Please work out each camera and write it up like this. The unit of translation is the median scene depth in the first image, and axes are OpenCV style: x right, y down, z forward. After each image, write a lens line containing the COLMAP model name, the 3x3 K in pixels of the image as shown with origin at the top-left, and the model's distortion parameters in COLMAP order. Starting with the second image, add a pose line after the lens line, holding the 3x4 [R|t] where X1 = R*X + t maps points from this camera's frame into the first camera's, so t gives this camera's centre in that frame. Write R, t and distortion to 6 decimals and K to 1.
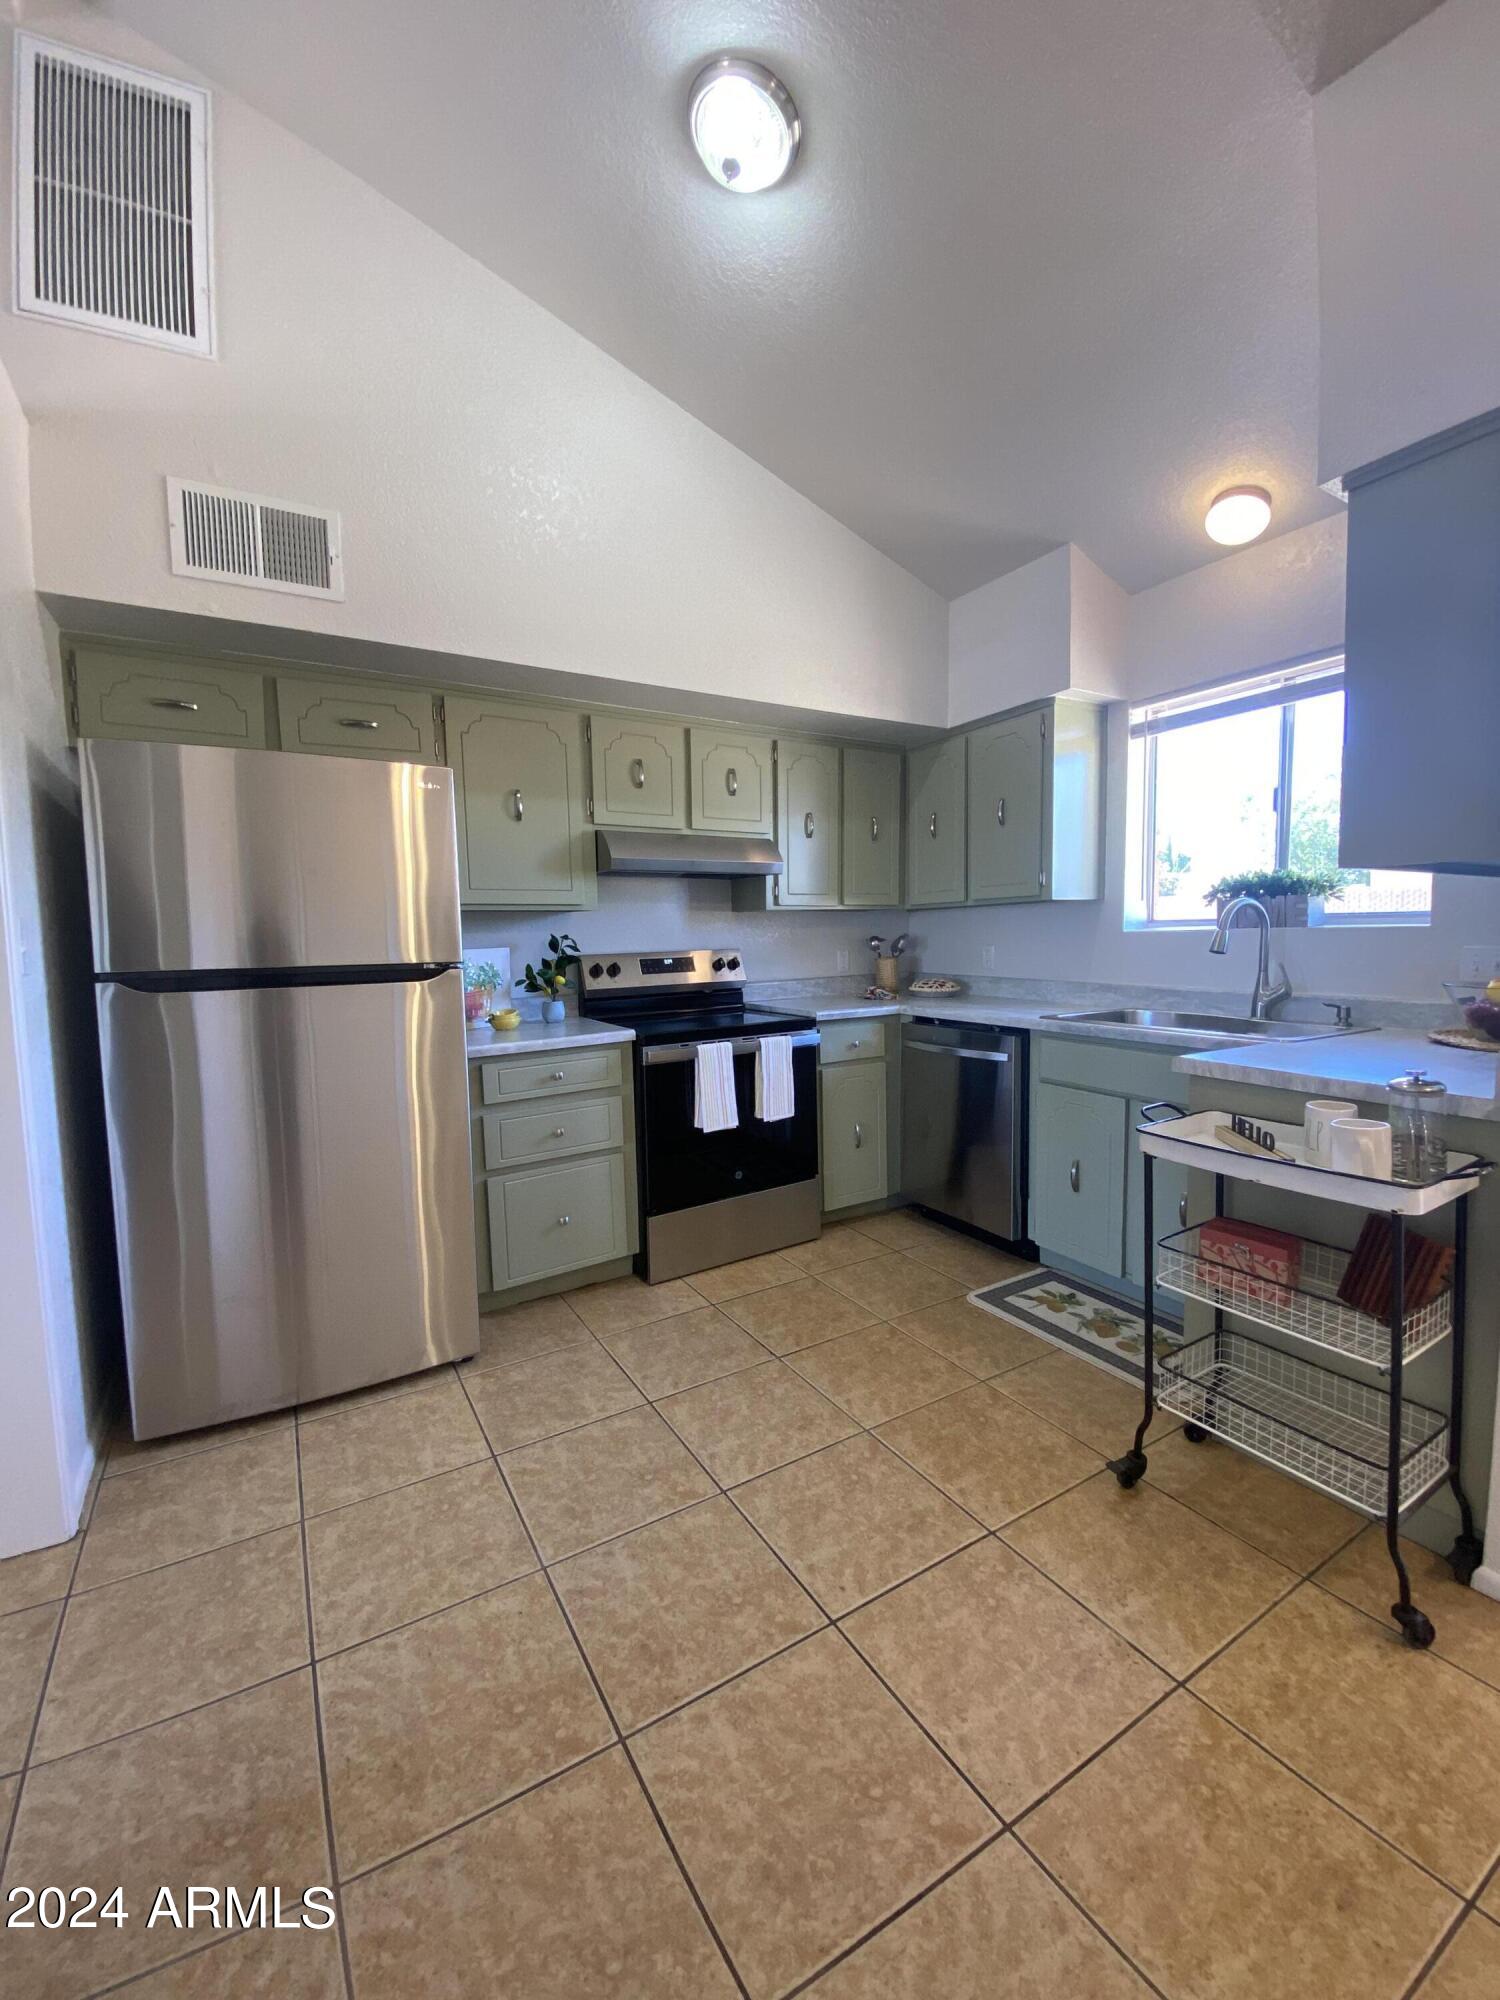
lens RADIAL K [[805.7, 0, 750.0], [0, 805.7, 1000.0], [0, 0, 1]] dist [0.031627, -0.028304]
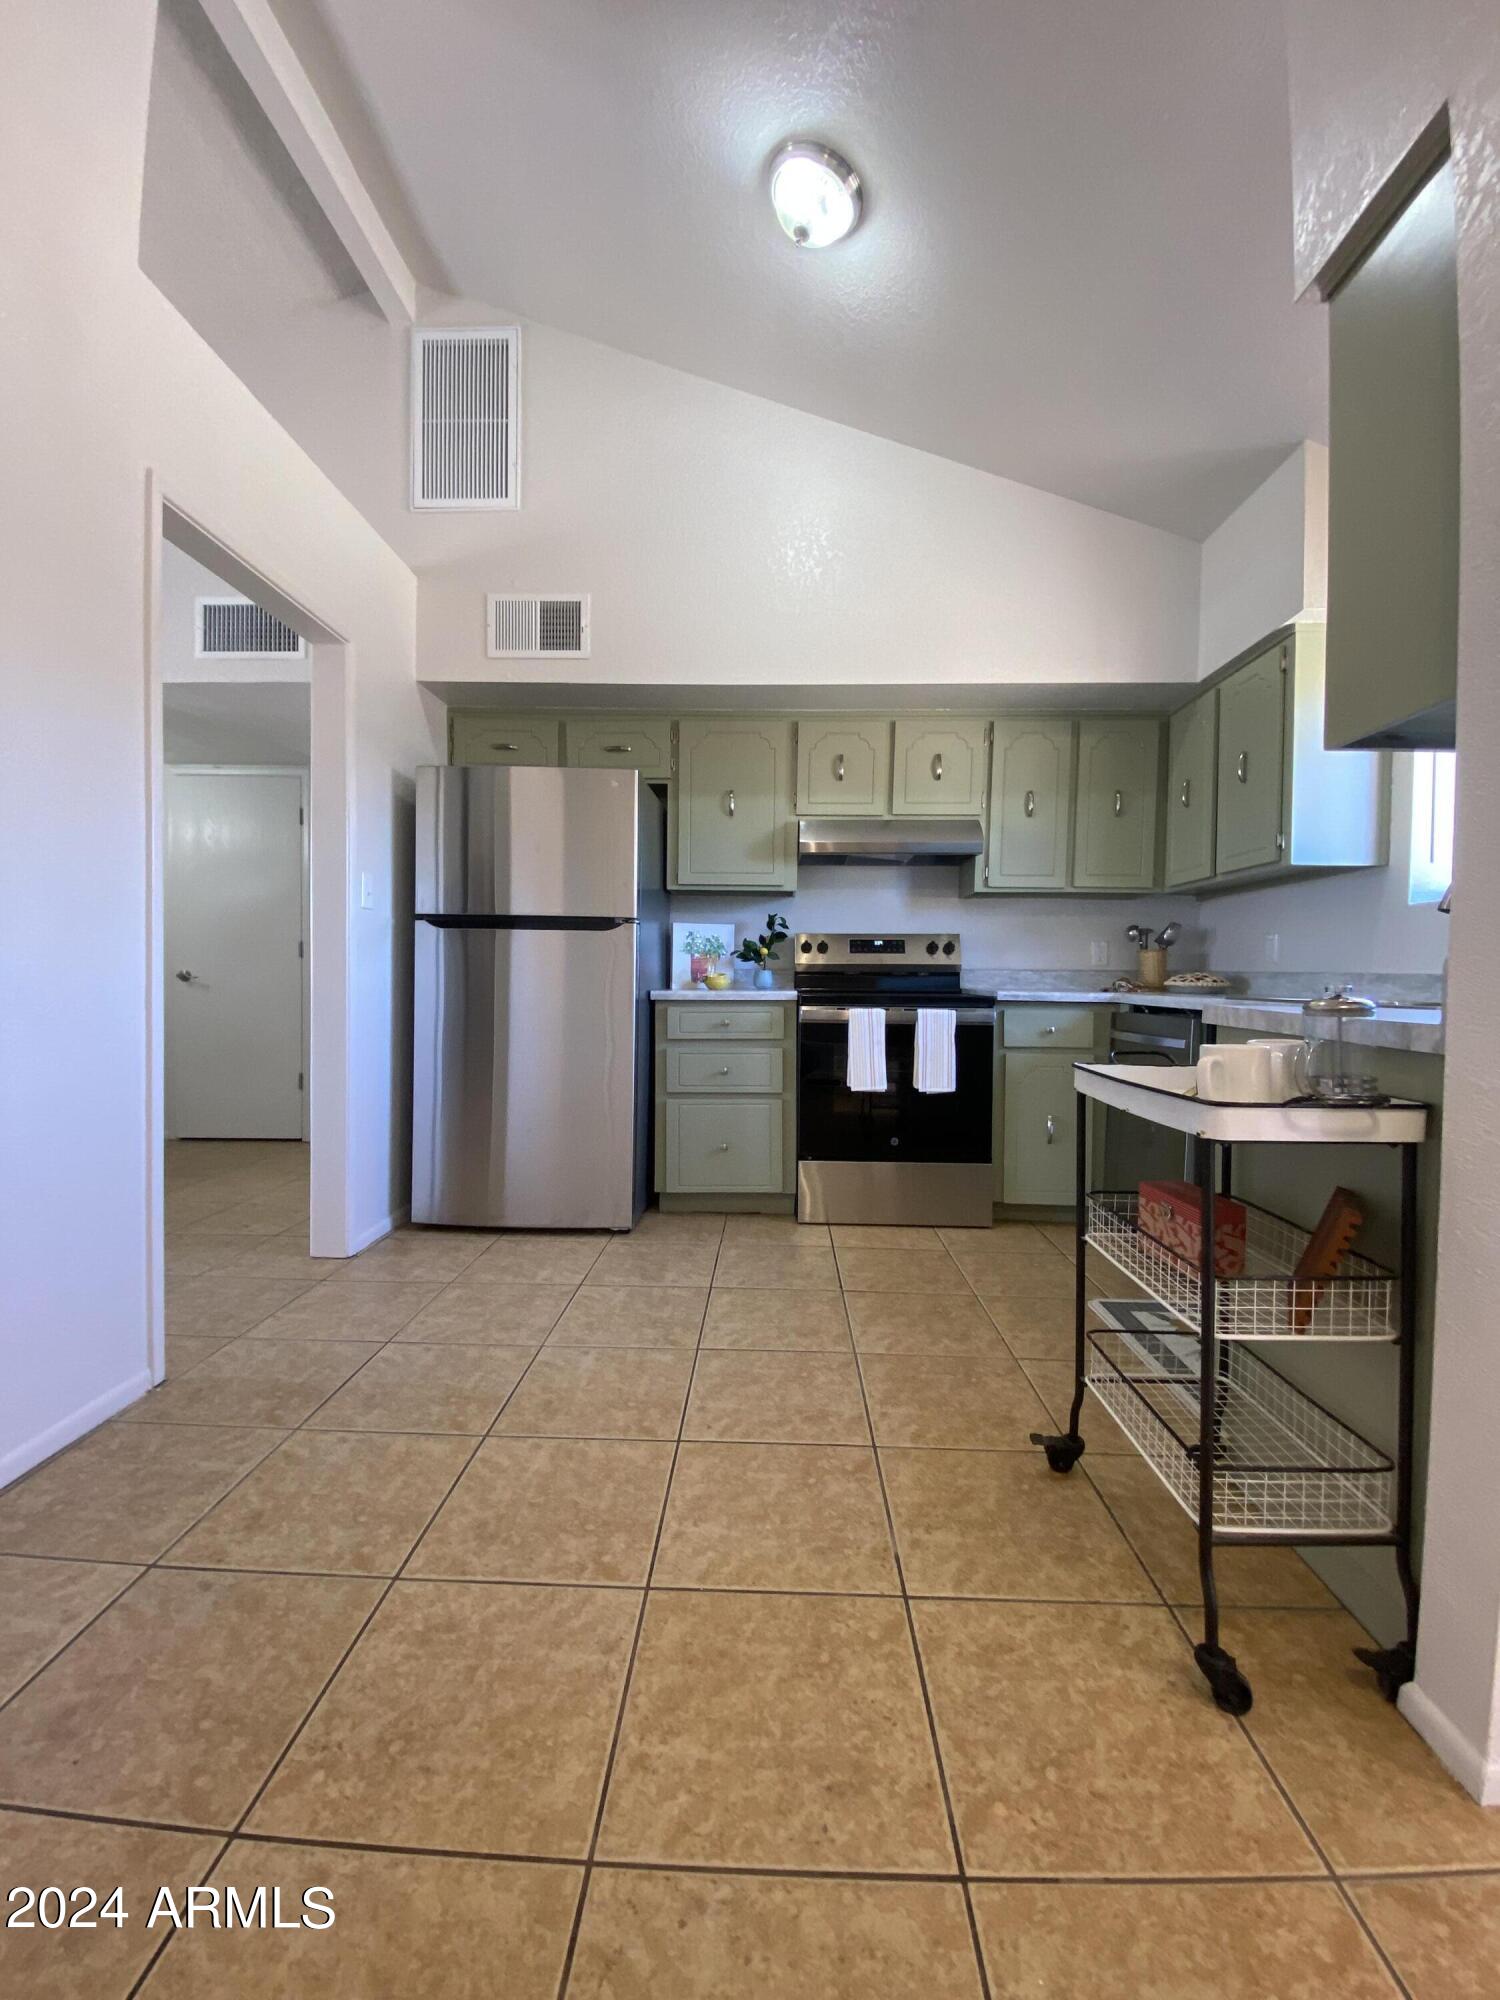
lens RADIAL K [[805.7, 0, 750.0], [0, 805.7, 1000.0], [0, 0, 1]] dist [0.031627, -0.028304]
pose [[0.839304, 0.047492, -0.541585, 0.387734], [-0.075440, 0.996714, -0.029508, 0.083292], [0.538403, 0.065623, 0.840128, 0.022163]]
